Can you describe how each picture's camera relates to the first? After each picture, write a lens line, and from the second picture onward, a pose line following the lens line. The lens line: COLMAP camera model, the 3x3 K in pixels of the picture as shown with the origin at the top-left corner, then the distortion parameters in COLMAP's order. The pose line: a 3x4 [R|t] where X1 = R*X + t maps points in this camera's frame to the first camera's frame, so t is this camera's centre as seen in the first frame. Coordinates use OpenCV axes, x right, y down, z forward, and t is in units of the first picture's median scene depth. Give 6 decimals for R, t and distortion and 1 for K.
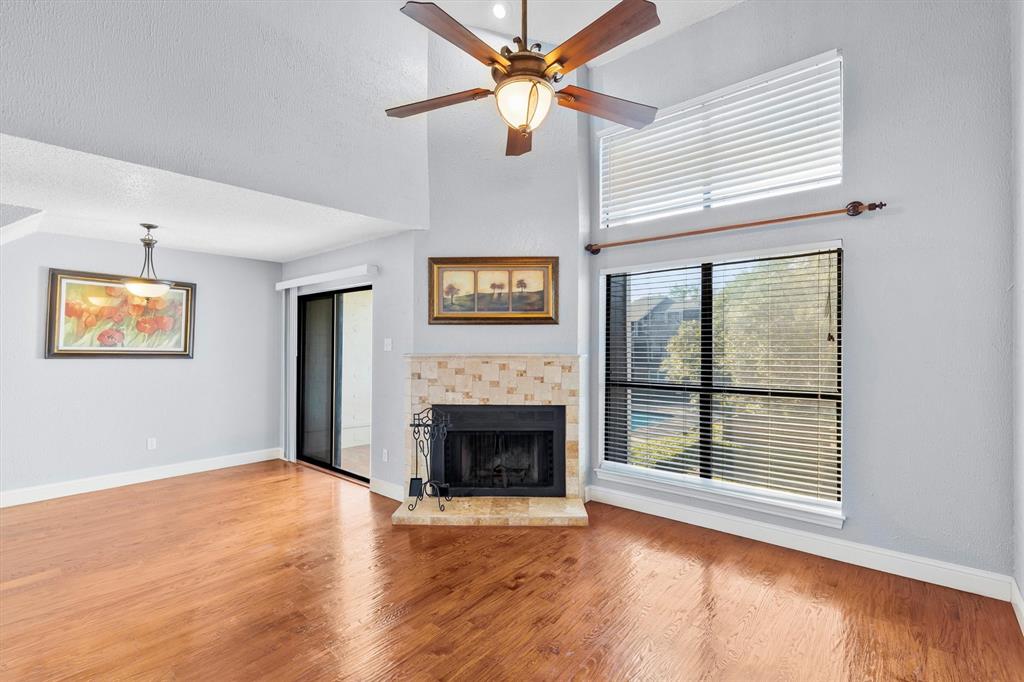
lens RADIAL K [[466.3, 0, 516.1], [0, 466.3, 341.5], [0, 0, 1]] dist [0.003173, -0.000385]
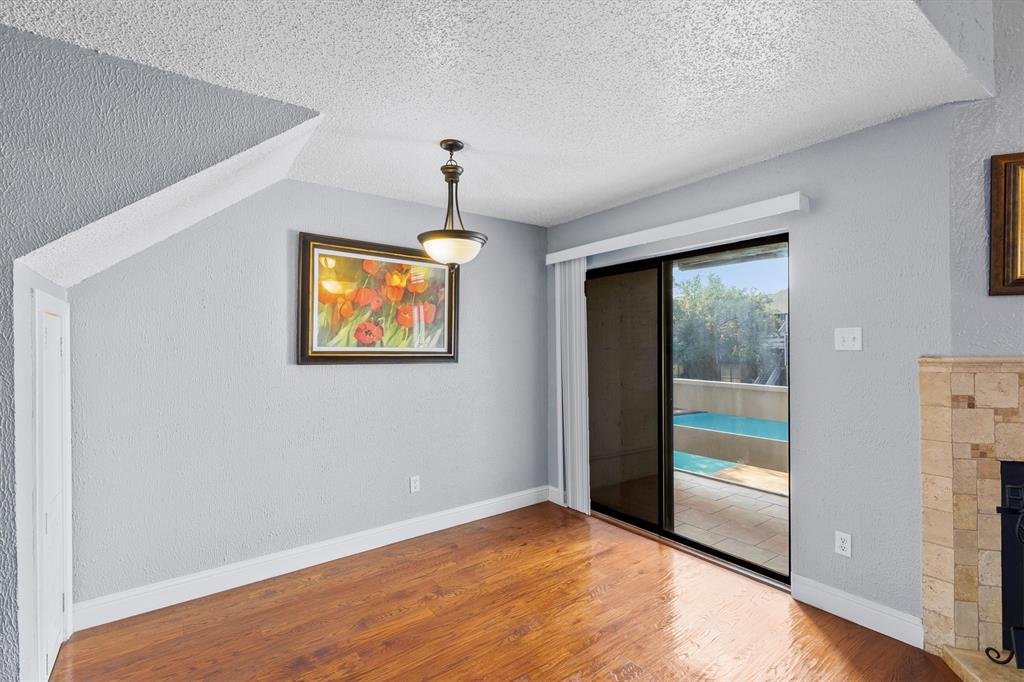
lens RADIAL K [[466.3, 0, 513.5], [0, 466.3, 350.5], [0, 0, 1]] dist [0.003173, -0.000385]
pose [[0.974050, -0.005591, -0.226262, -0.512244], [0.011074, 0.999675, 0.022971, 0.003399], [0.226060, -0.024881, 0.973796, 0.380217]]
